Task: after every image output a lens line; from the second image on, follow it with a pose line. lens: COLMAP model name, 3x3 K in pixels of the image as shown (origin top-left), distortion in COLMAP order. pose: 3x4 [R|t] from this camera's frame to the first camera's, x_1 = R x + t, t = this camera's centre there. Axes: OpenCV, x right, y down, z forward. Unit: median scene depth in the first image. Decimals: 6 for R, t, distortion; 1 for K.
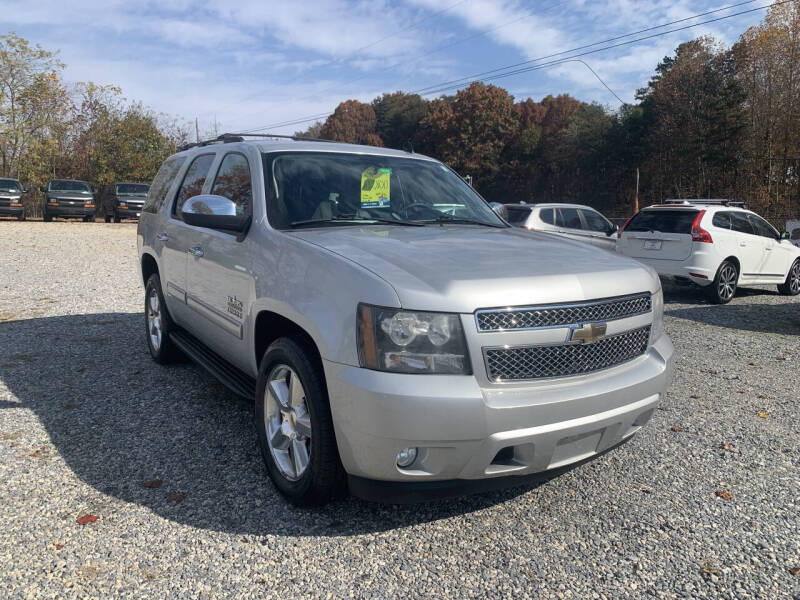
lens RADIAL K [[597.6, 0, 400.0], [0, 597.6, 300.0], [0, 0, 1]] dist [0.007924, -0.007547]
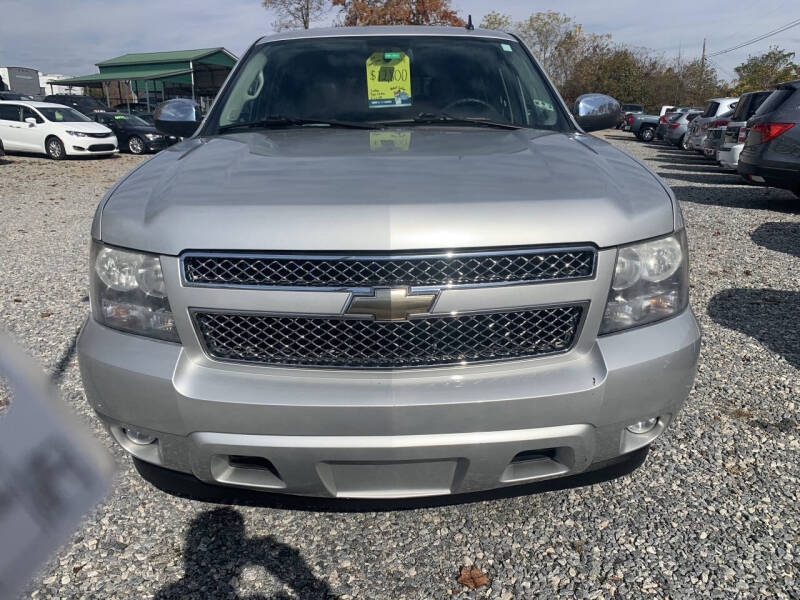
lens RADIAL K [[588.0, 0, 412.9], [0, 588.0, 325.5], [0, 0, 1]] dist [0.004928, -0.147404]
pose [[0.861225, 0.143217, -0.487627, 0.394698], [-0.053690, 0.979743, 0.192928, -0.024626], [0.505380, -0.139973, 0.851469, 0.322006]]
